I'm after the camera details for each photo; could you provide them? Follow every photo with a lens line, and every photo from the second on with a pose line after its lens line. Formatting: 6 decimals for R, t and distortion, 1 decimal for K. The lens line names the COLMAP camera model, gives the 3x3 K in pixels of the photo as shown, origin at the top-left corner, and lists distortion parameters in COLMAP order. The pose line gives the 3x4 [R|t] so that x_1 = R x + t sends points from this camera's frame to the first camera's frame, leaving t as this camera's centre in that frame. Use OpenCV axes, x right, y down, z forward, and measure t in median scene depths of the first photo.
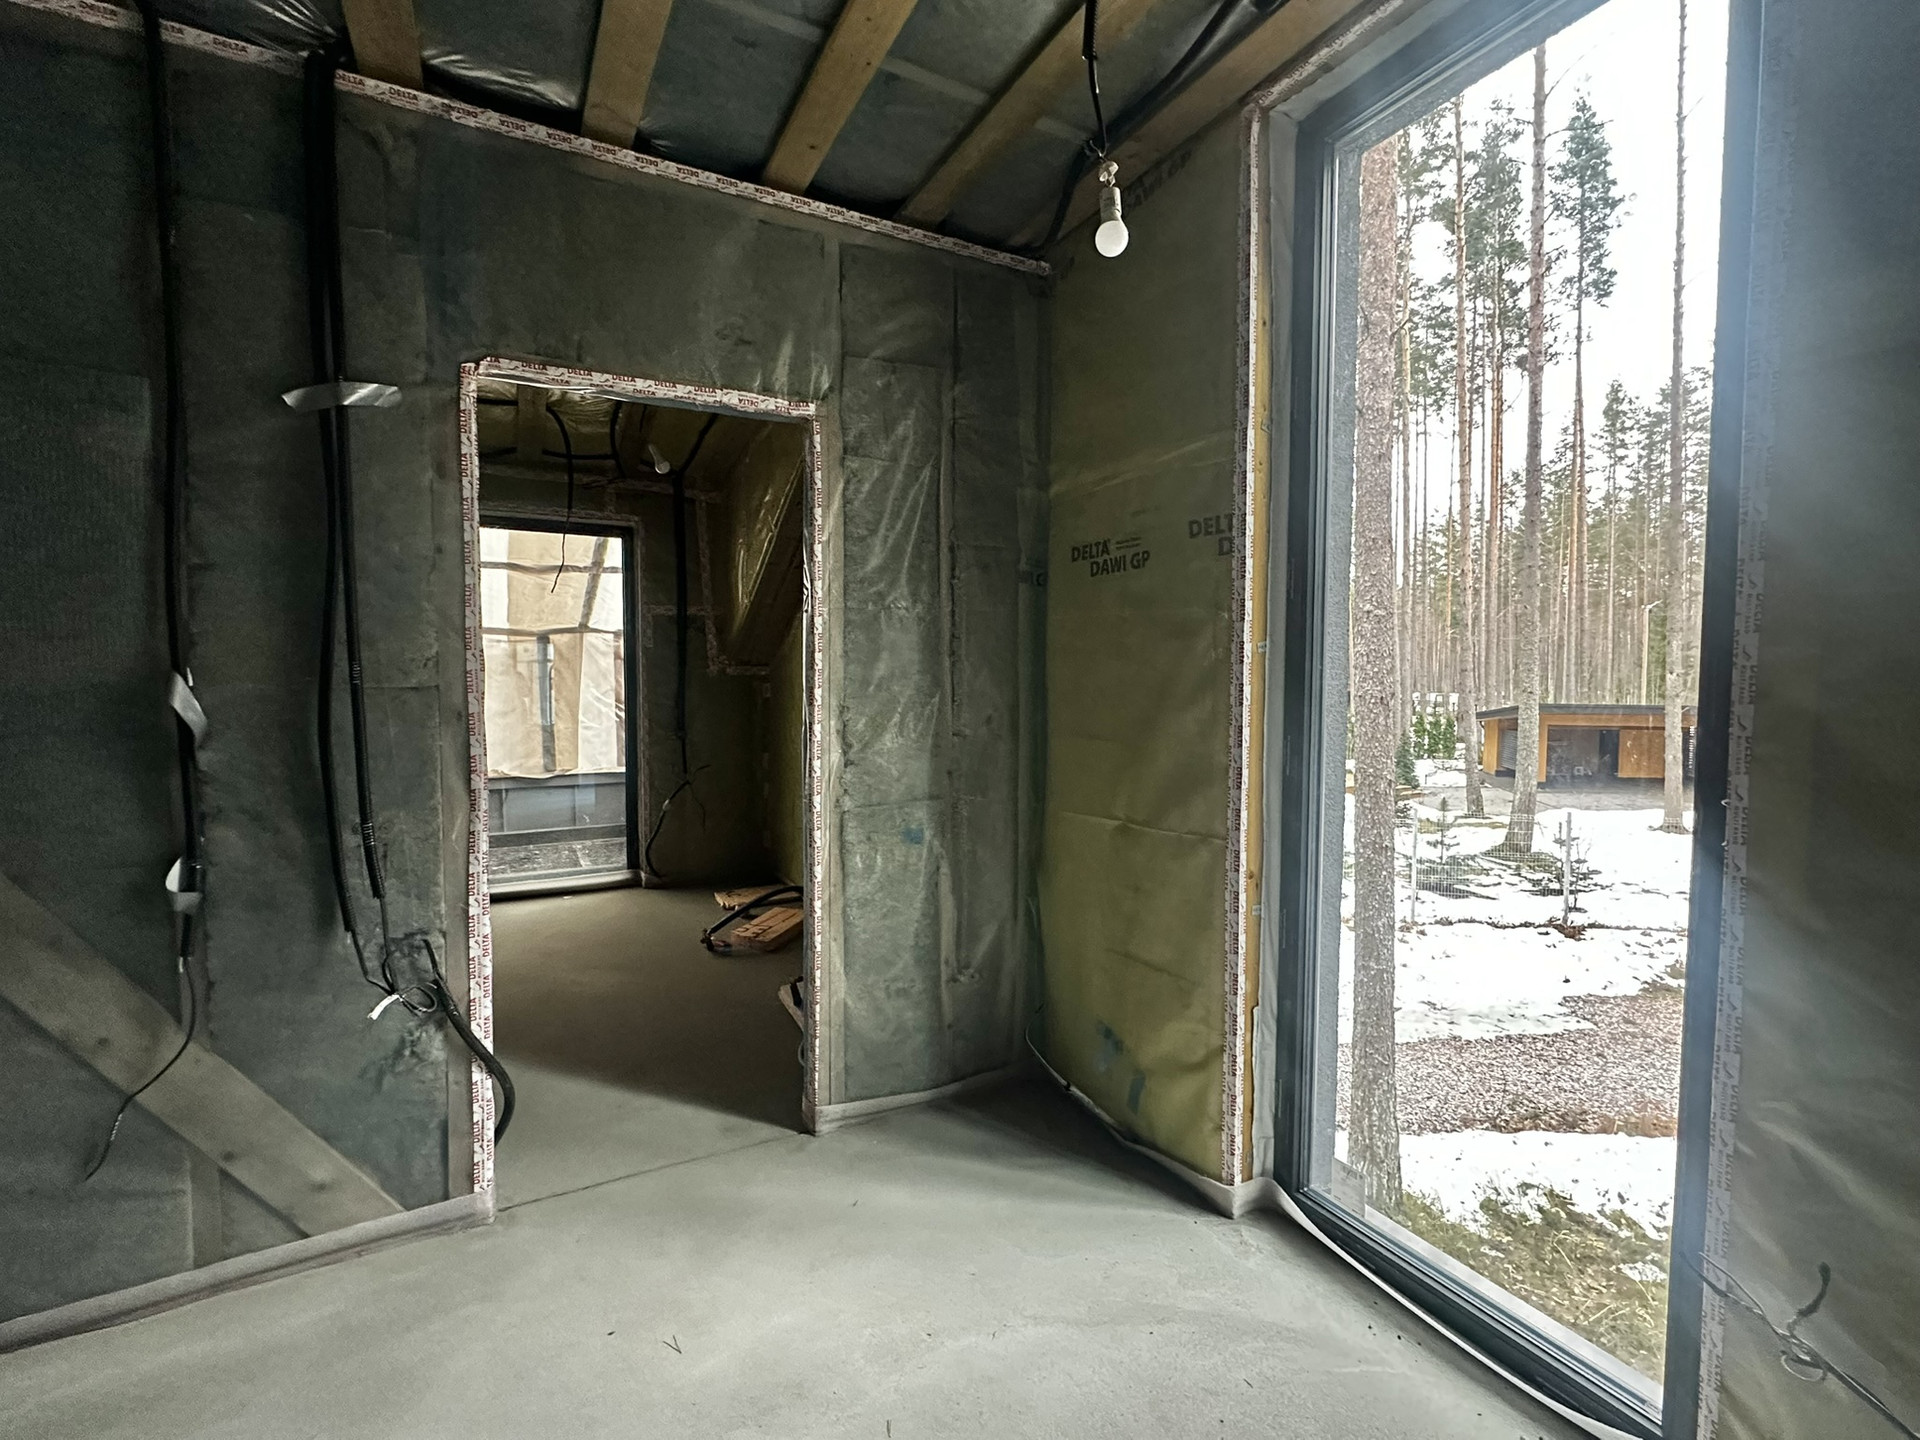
lens RADIAL K [[835.9, 0, 957.0], [0, 835.9, 713.6], [0, 0, 1]] dist [-0.003775, 0.000330]
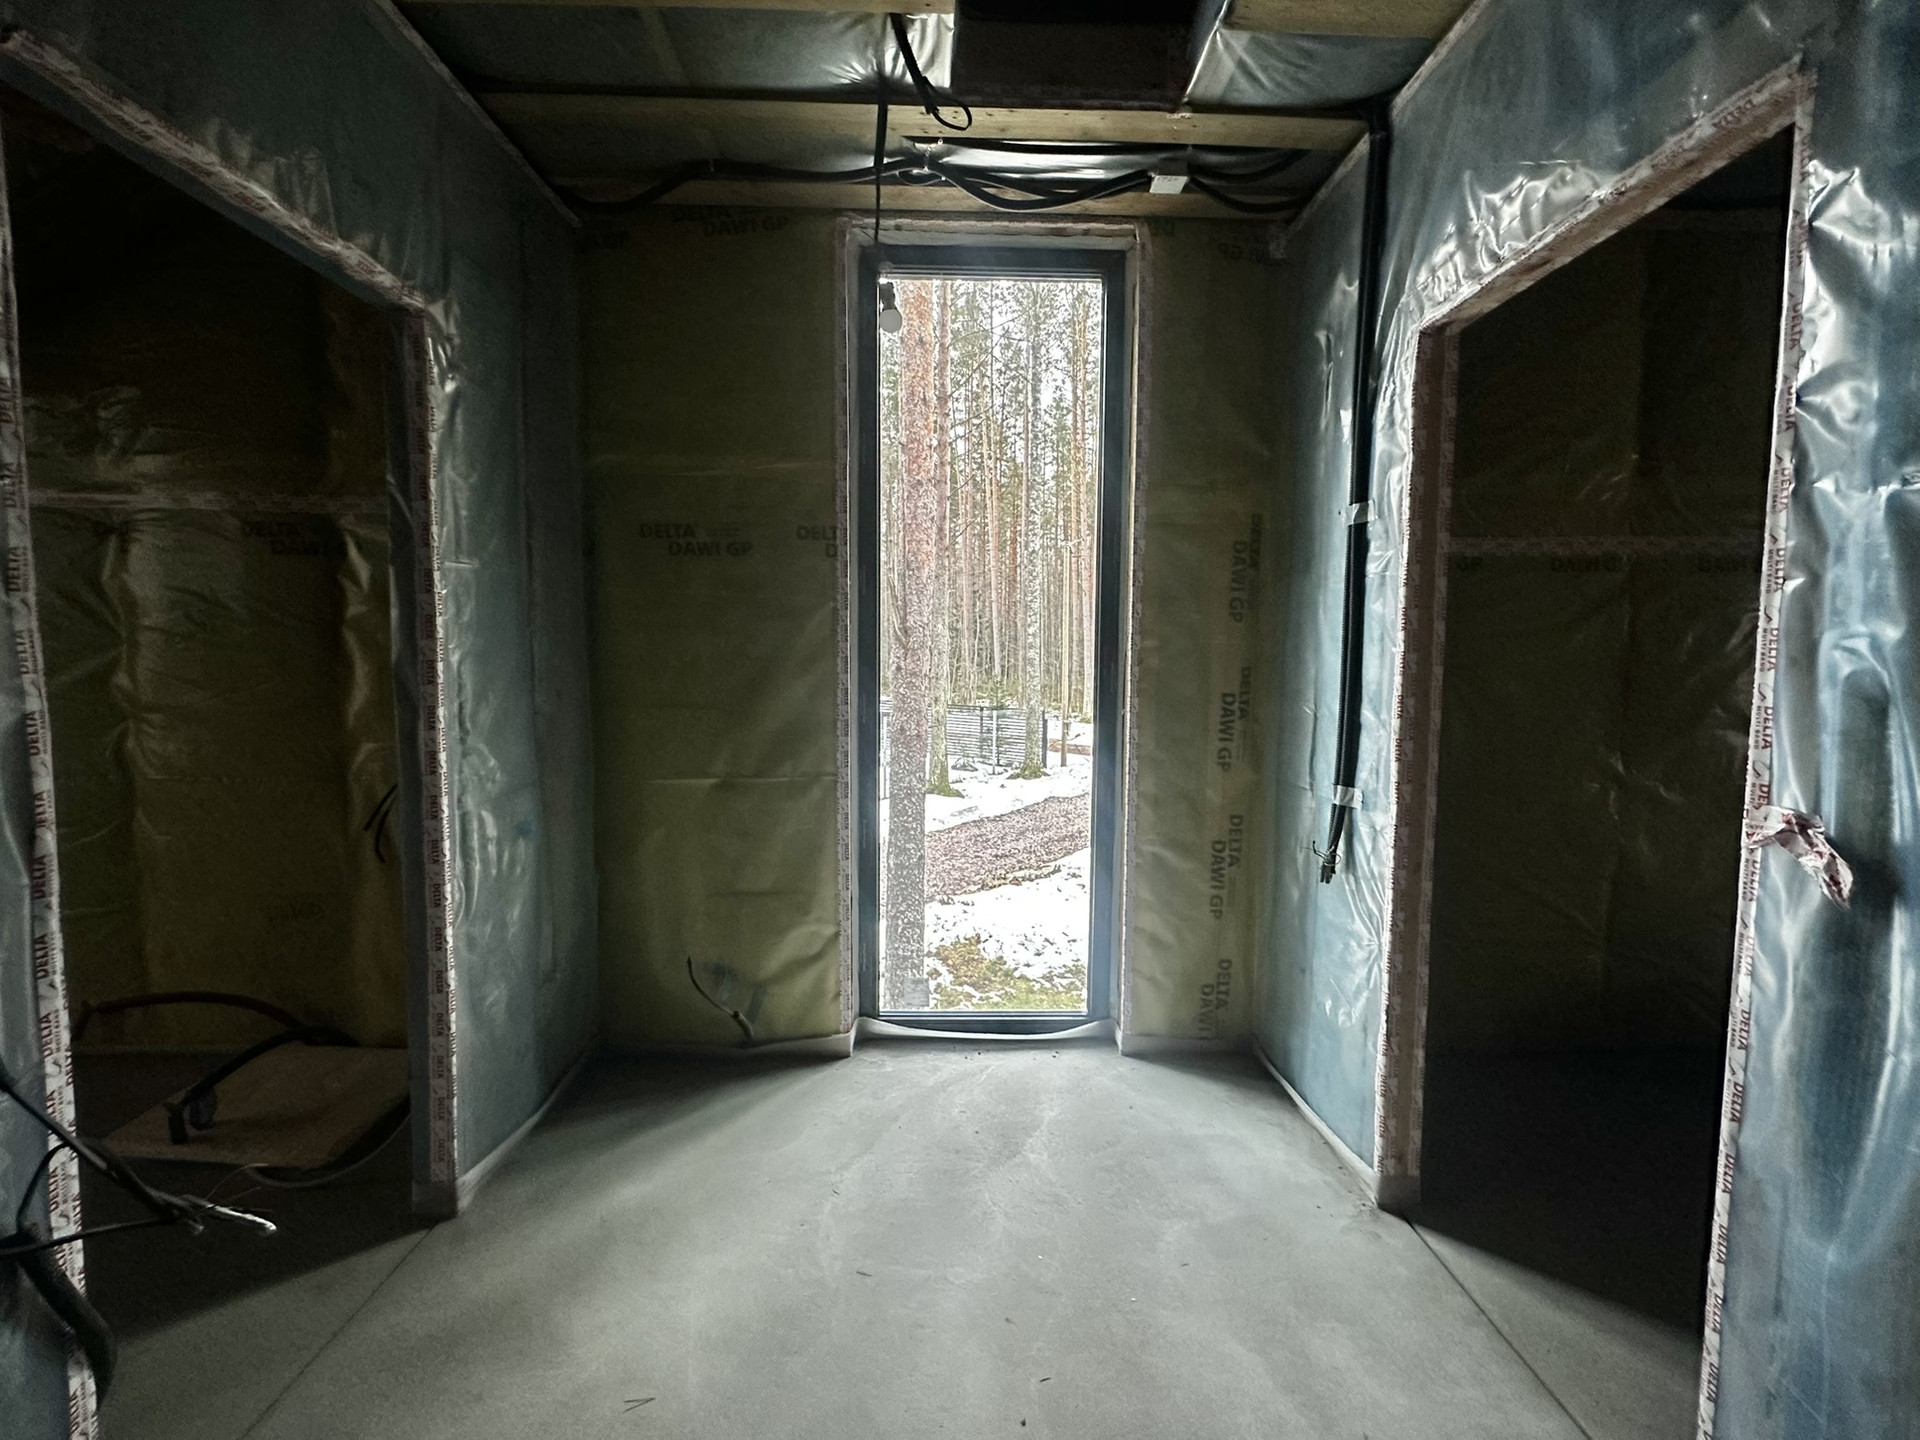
lens RADIAL K [[835.9, 0, 956.8], [0, 835.9, 713.7], [0, 0, 1]] dist [-0.003775, 0.000330]
pose [[0.448913, -0.060614, 0.891517, -0.722466], [0.032455, 0.998144, 0.051521, -0.007459], [-0.892986, 0.005805, 0.450047, 0.227706]]
